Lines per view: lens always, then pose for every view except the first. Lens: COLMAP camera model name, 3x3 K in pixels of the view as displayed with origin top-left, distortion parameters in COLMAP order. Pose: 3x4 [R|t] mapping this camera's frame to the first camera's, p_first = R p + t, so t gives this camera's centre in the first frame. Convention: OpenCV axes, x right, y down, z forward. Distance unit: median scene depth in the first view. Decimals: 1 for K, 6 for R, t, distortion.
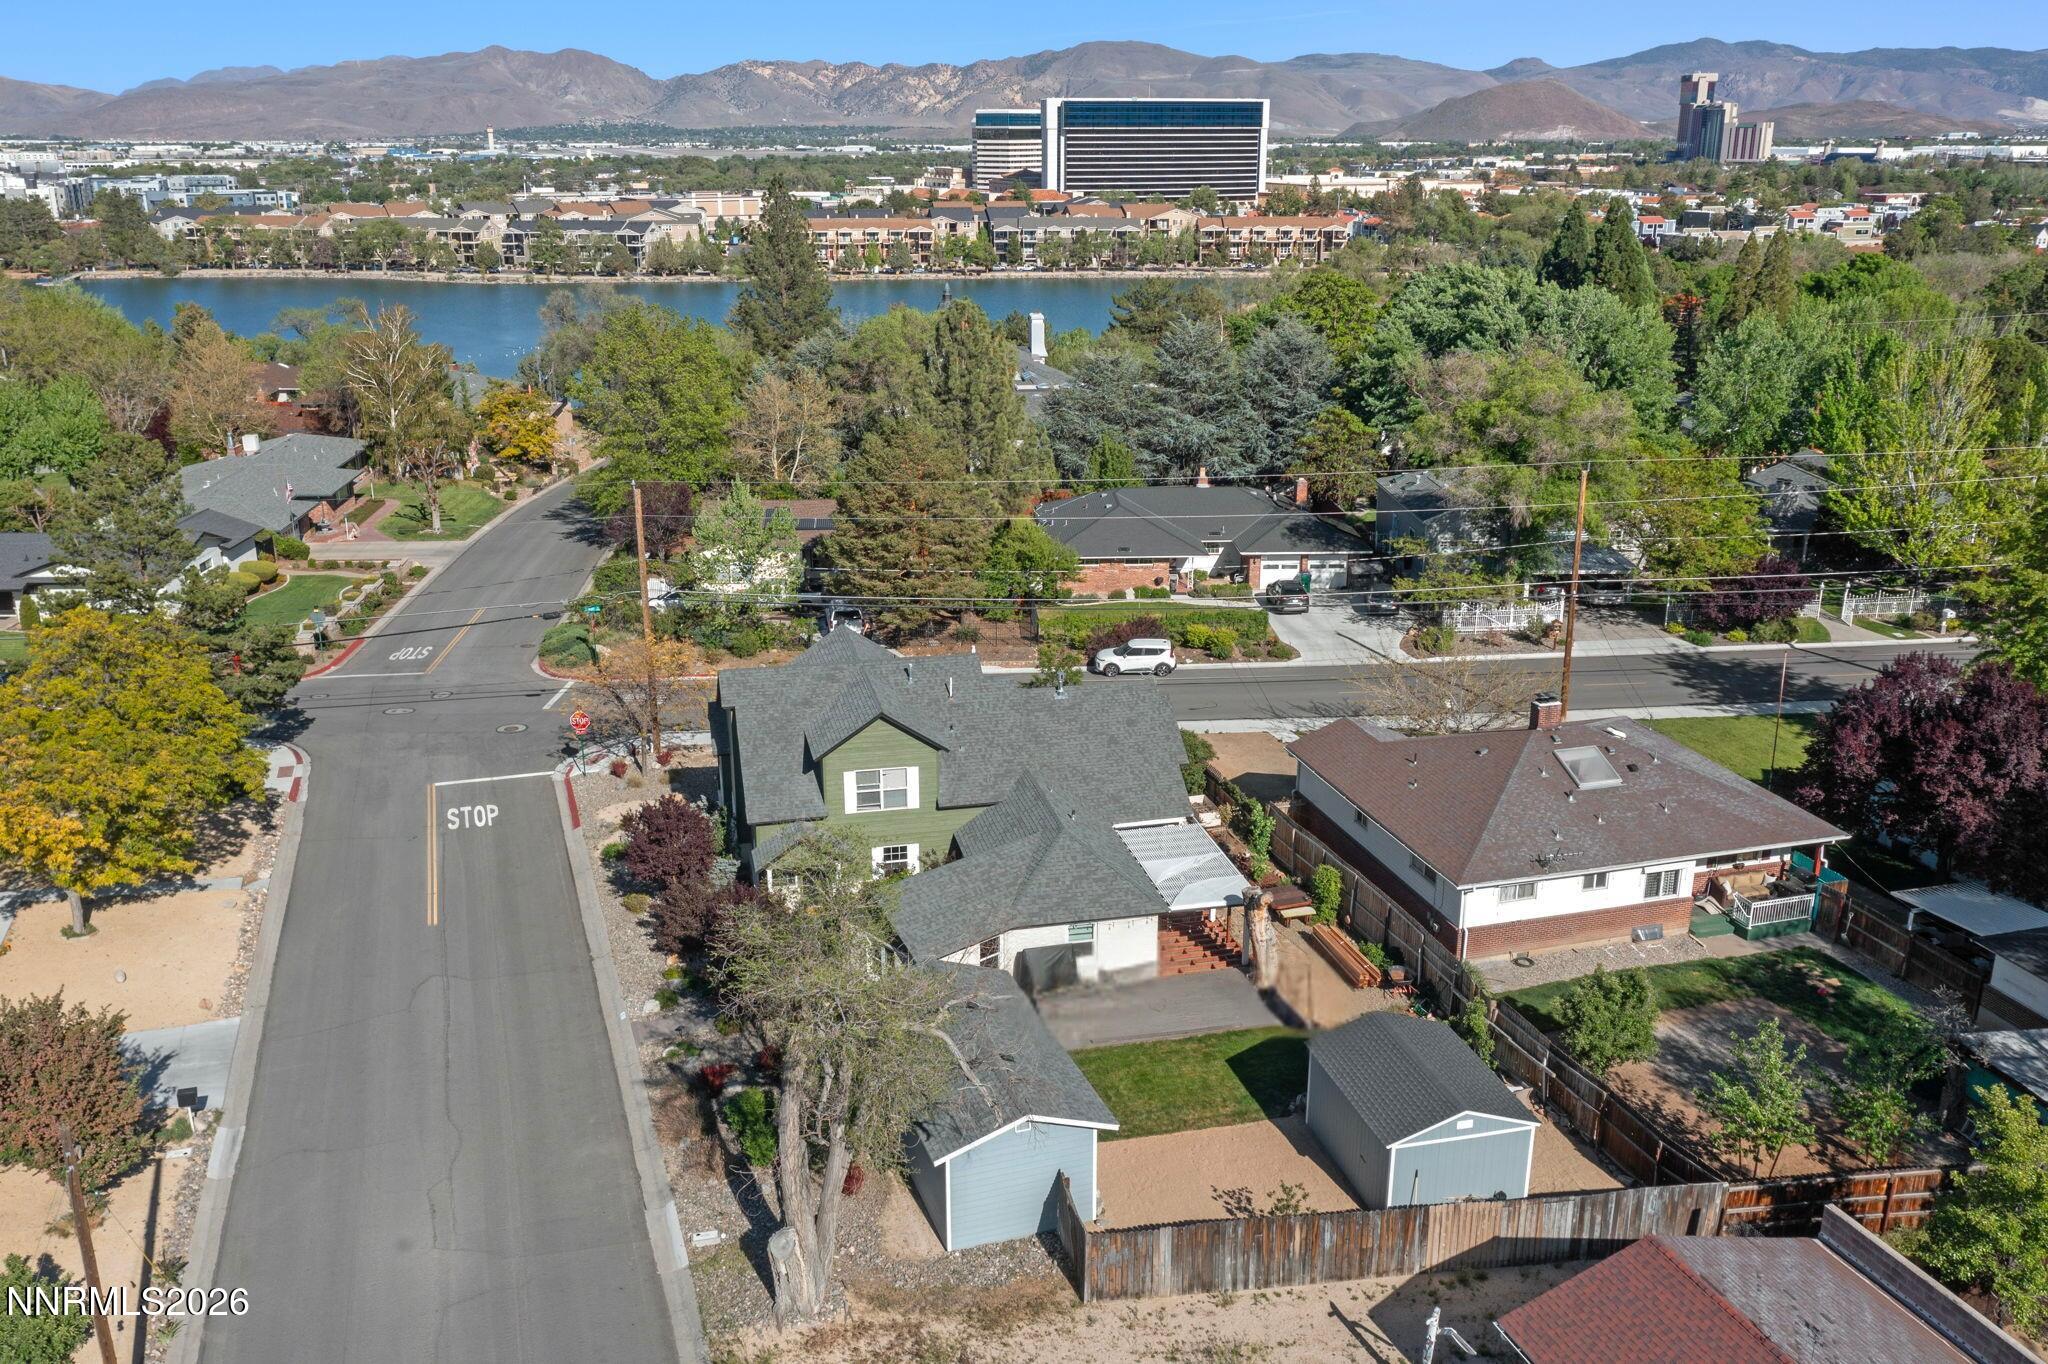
lens RADIAL K [[1738.4, 0, 1024.0], [0, 1738.4, 682.0], [0, 0, 1]] dist [-0.007212, 0.011424]
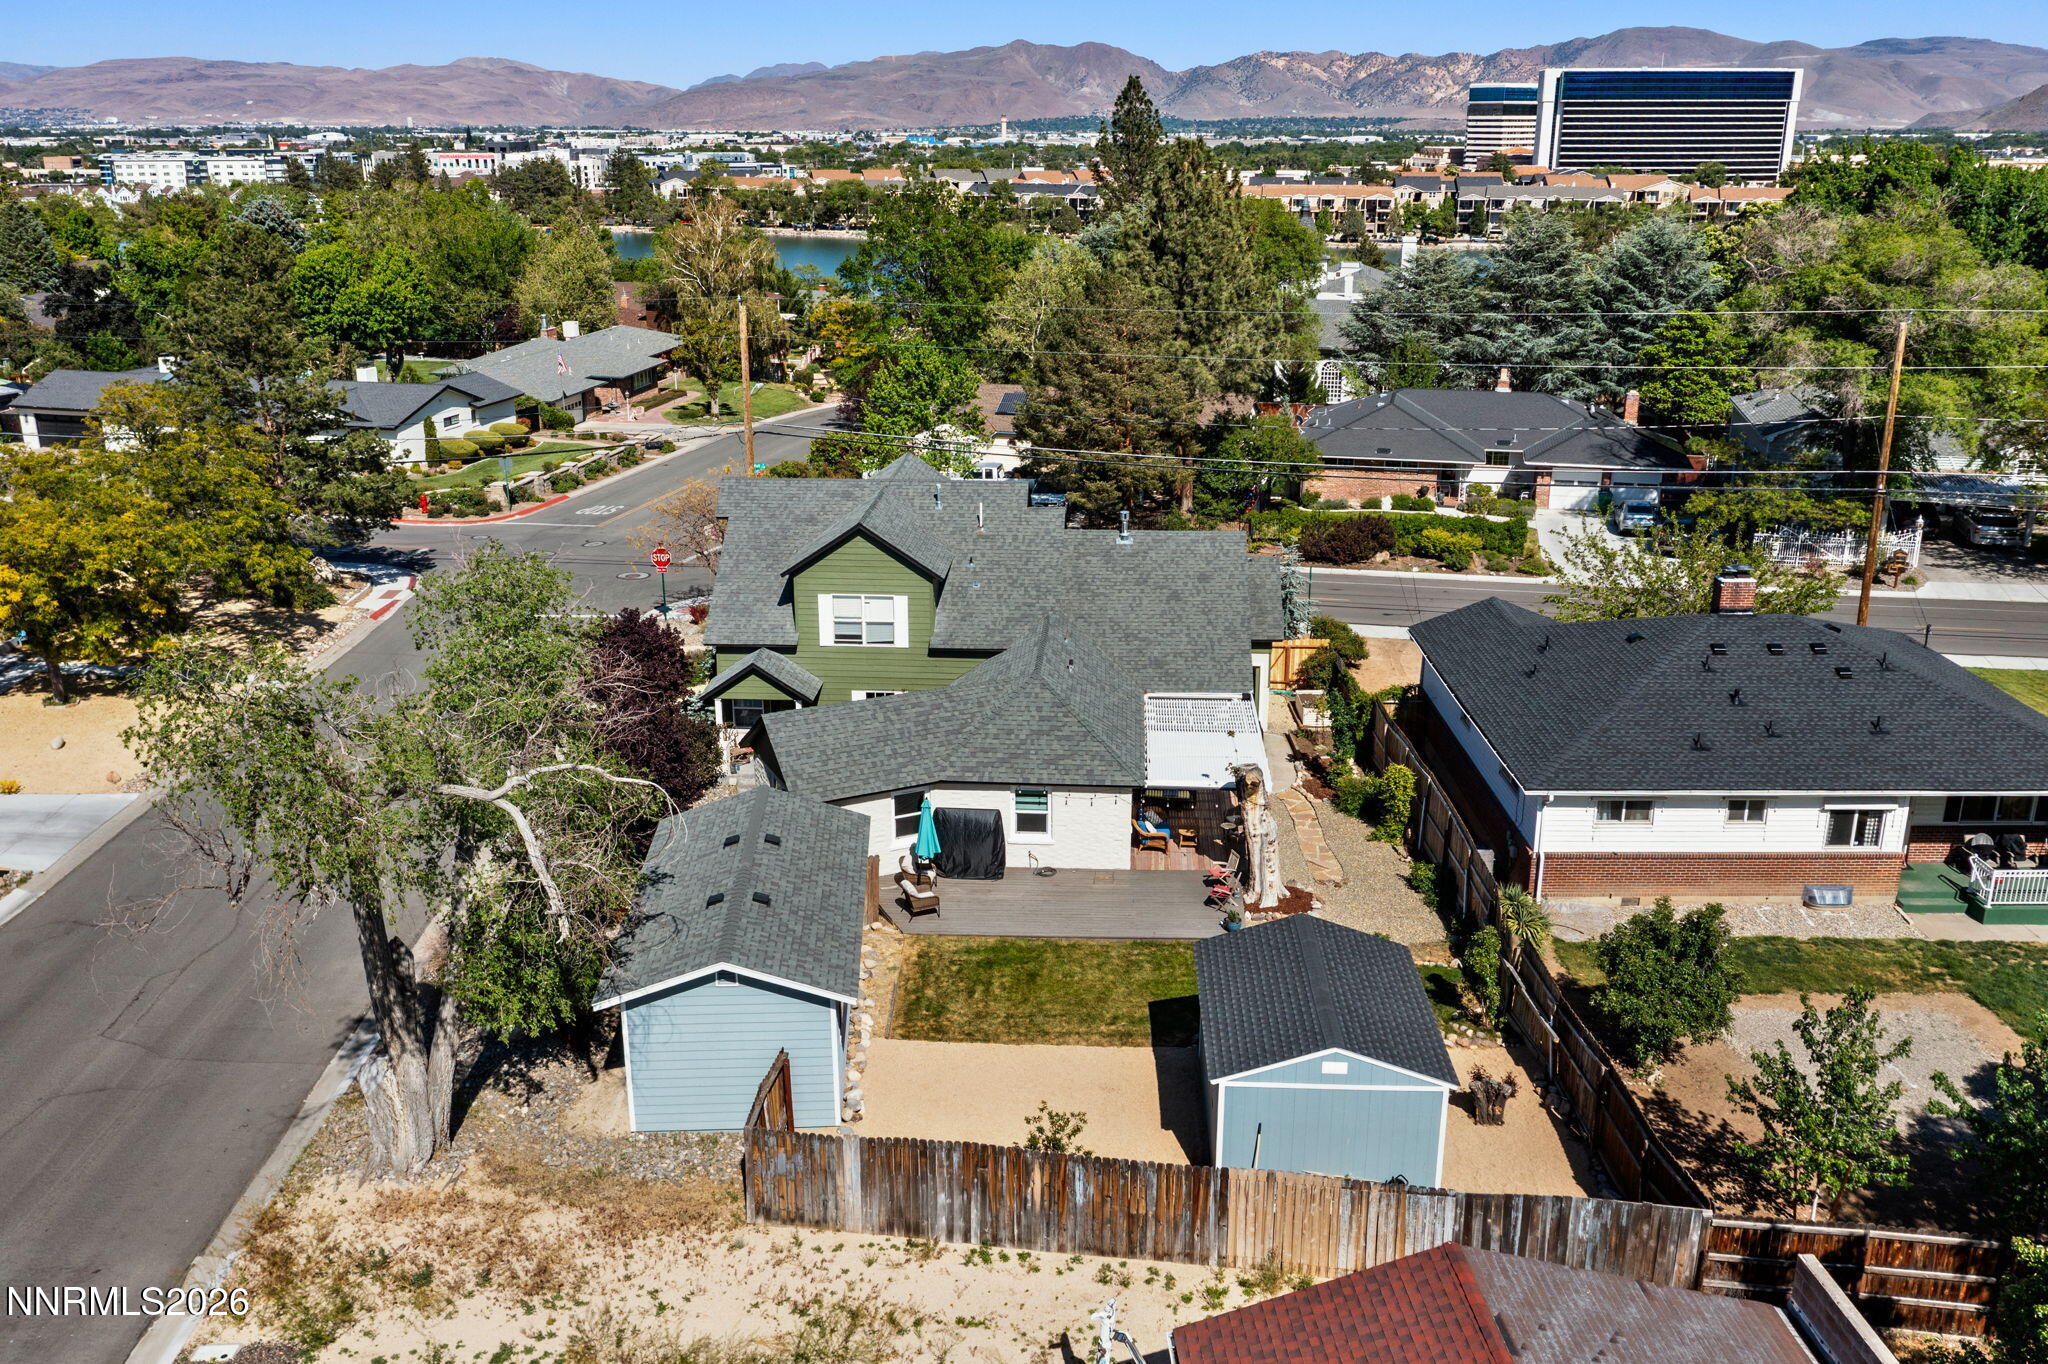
lens RADIAL K [[1738.4, 0, 1024.0], [0, 1738.4, 682.0], [0, 0, 1]] dist [-0.007212, 0.011424]
pose [[0.958592, 0.086242, -0.271409, 0.138576], [-0.086977, 0.996167, 0.009346, 0.048076], [0.271175, 0.014647, 0.962419, 0.136643]]
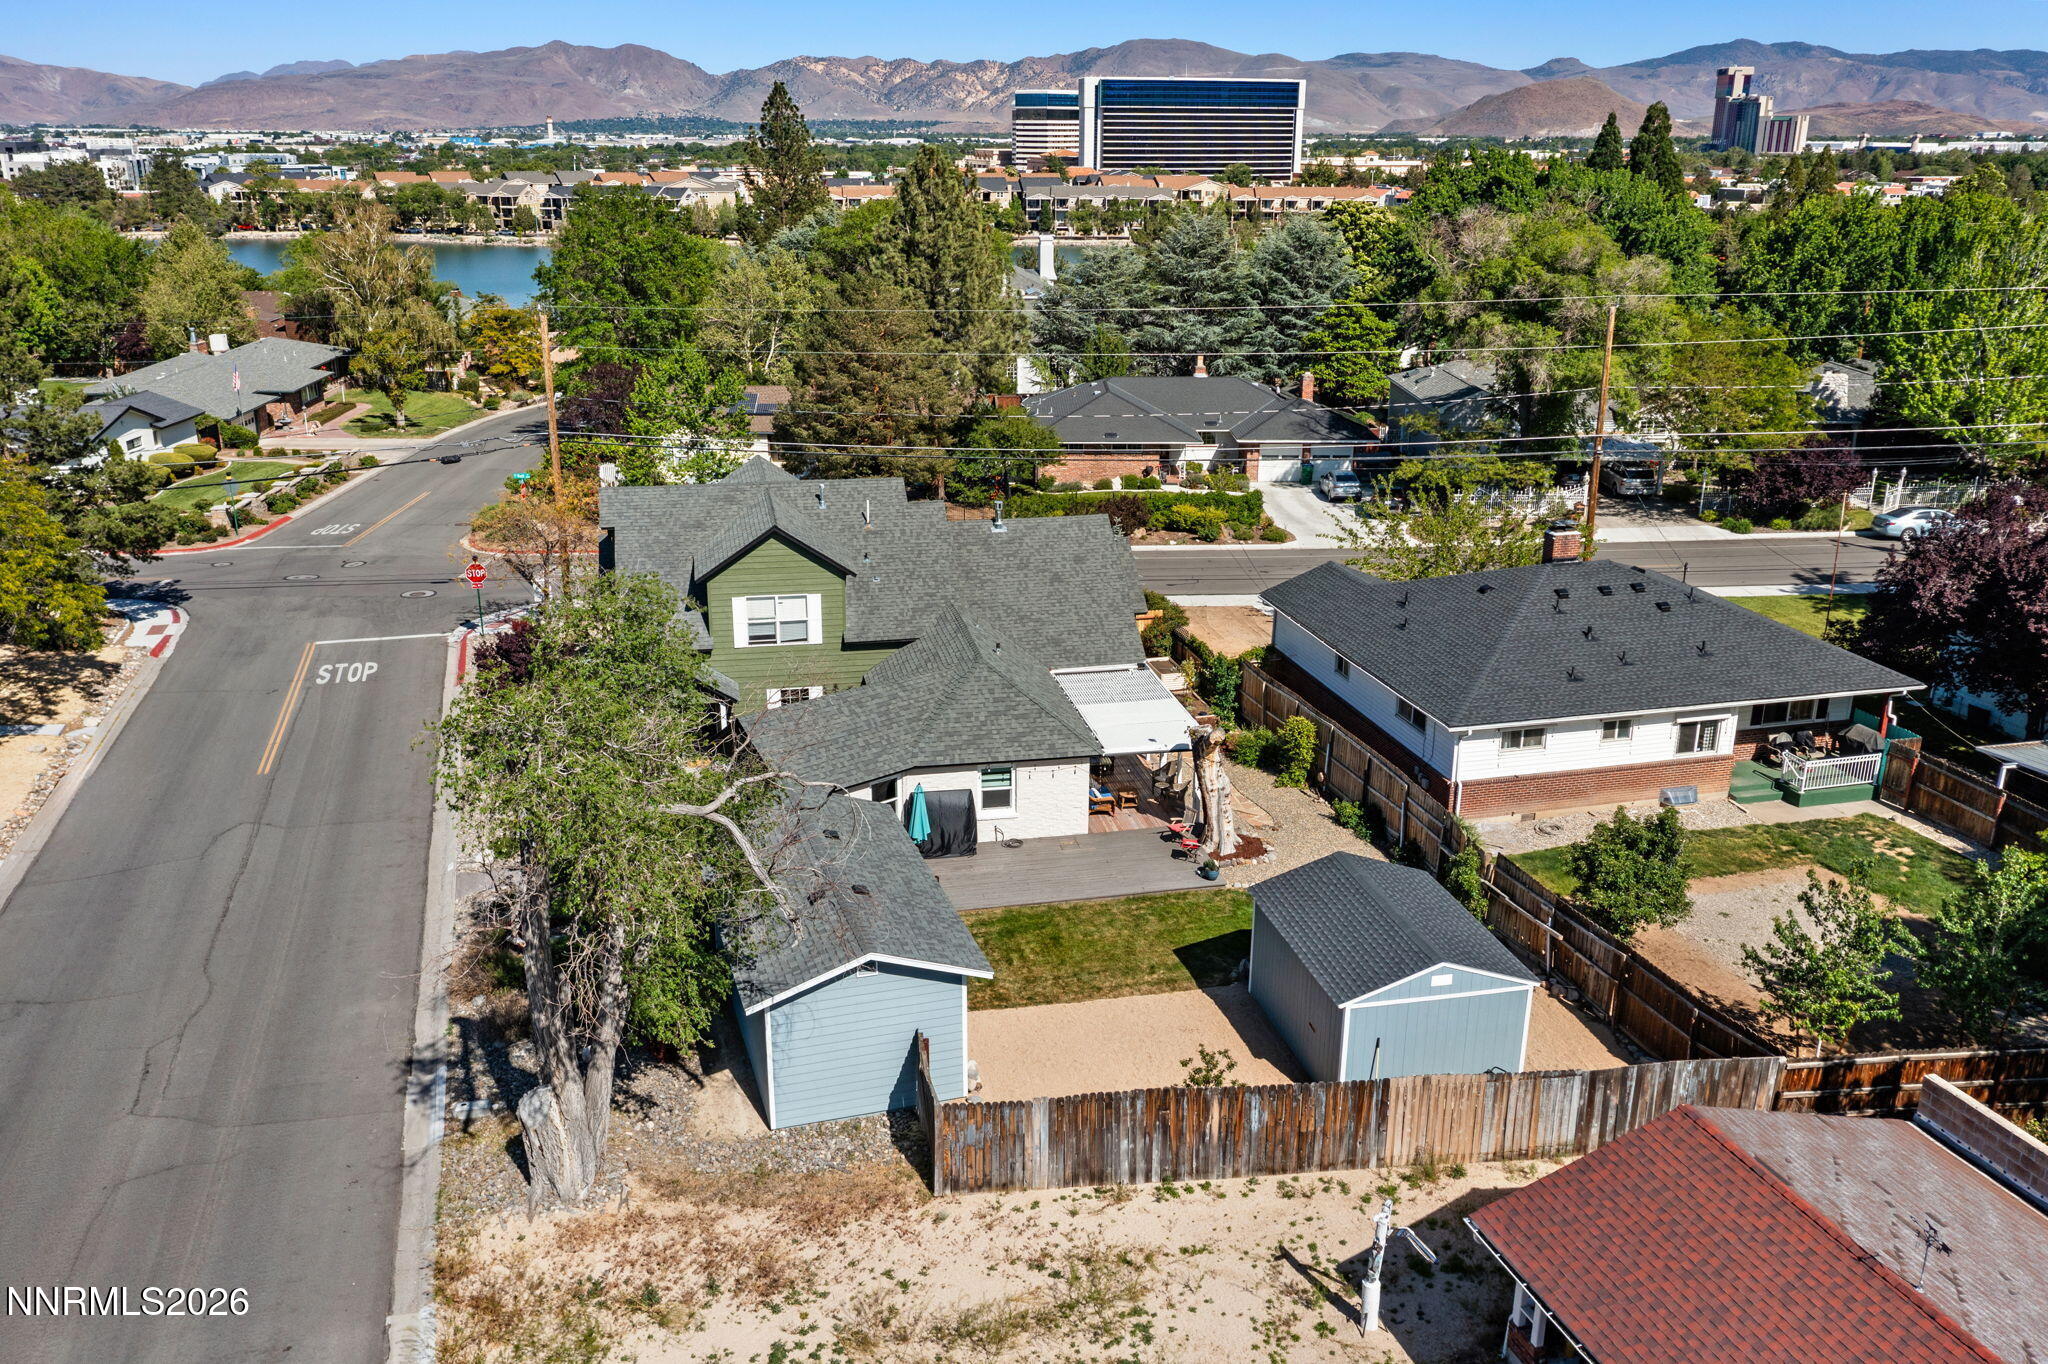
lens RADIAL K [[1675.5, 0, 1024.0], [0, 1675.5, 682.0], [0, 0, 1]] dist [-0.004808, 0.005600]
pose [[0.999592, 0.012873, -0.025513, 0.038150], [-0.012706, 0.999897, 0.006719, 0.053375], [0.025597, -0.006392, 0.999652, 0.112000]]
